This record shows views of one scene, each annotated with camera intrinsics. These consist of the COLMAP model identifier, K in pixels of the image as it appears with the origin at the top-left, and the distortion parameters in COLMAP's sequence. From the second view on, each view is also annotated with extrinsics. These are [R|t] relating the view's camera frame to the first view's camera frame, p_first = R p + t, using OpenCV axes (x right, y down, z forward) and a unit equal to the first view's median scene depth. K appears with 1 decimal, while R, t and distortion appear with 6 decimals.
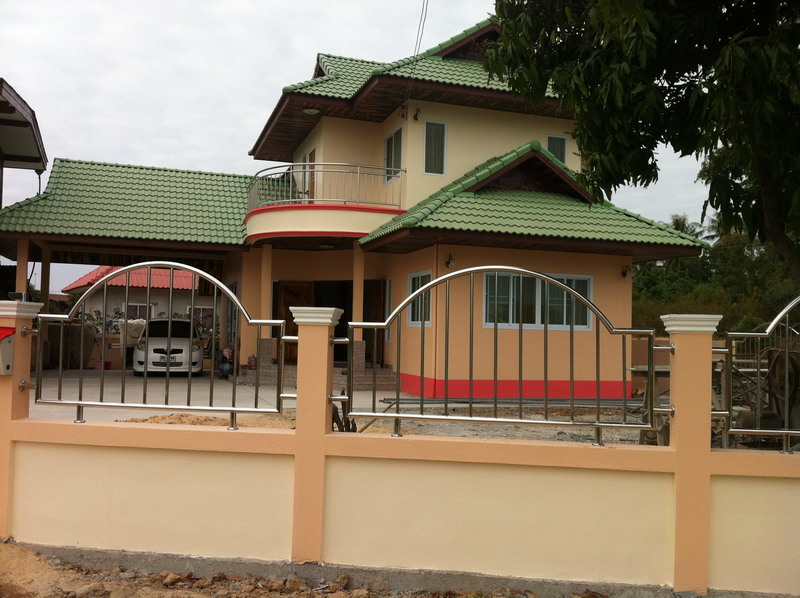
lens RADIAL K [[757.1, 0, 397.5], [0, 757.1, 309.7], [0, 0, 1]] dist [0.023569, -0.003326]
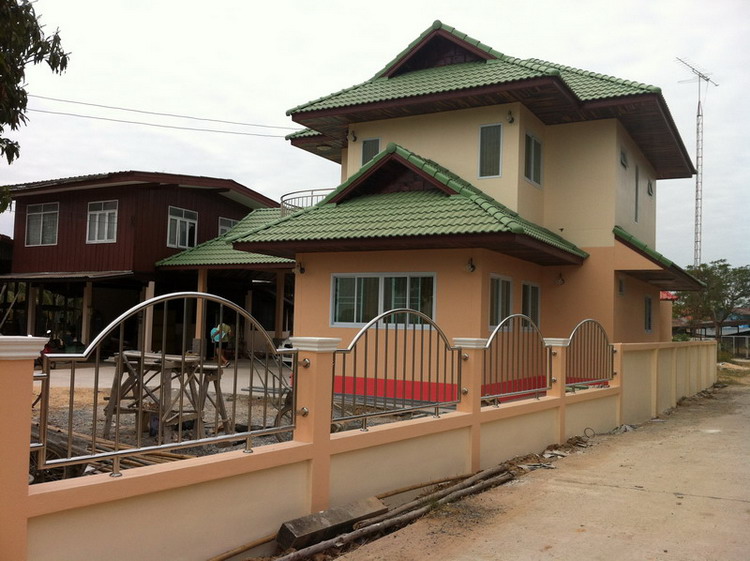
lens RADIAL K [[718.4, 0, 375.0], [0, 718.4, 280.5], [0, 0, 1]] dist [0.070679, -0.005139]
pose [[0.685835, -0.052001, -0.725897, 0.847605], [0.014099, 0.998206, -0.058188, 0.017359], [0.727621, 0.029673, 0.685338, 0.318825]]
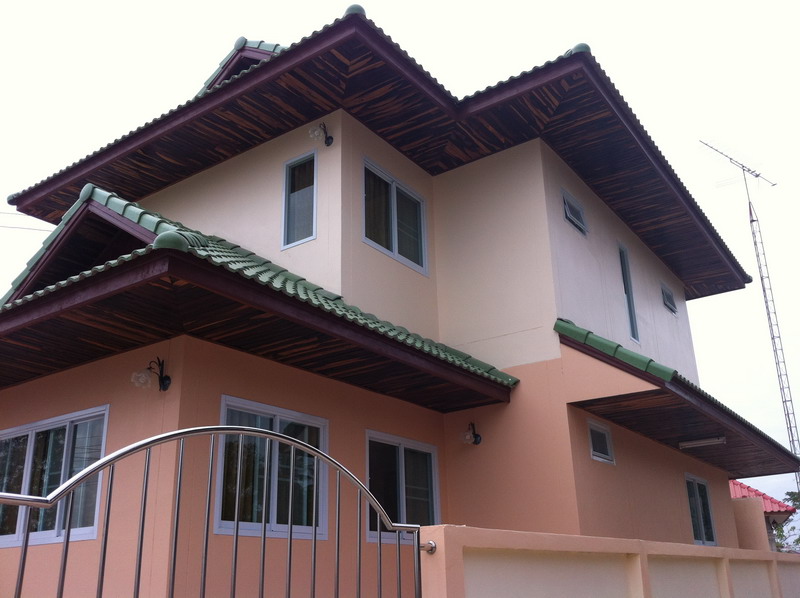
lens RADIAL K [[771.4, 0, 375.9], [0, 771.4, 322.6], [0, 0, 1]] dist [0.095590, 0.004161]
pose [[0.592772, -0.300527, -0.747198, 0.682802], [0.068822, 0.943278, -0.324793, 0.065060], [0.802424, 0.141105, 0.579832, 0.841544]]
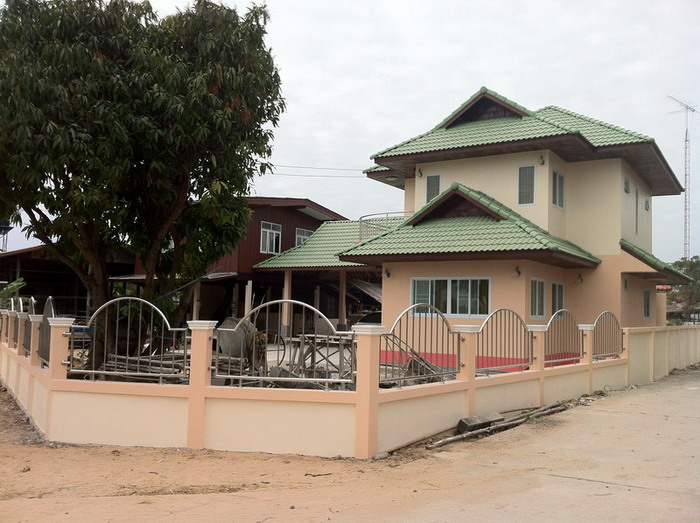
lens RADIAL K [[662.5, 0, 347.8], [0, 662.5, 270.9], [0, 0, 1]] dist [0.023569, -0.003326]
pose [[0.641085, -0.057356, -0.765324, 0.967239], [0.019153, 0.998089, -0.058757, 0.008466], [0.767231, 0.023010, 0.640958, 0.065765]]
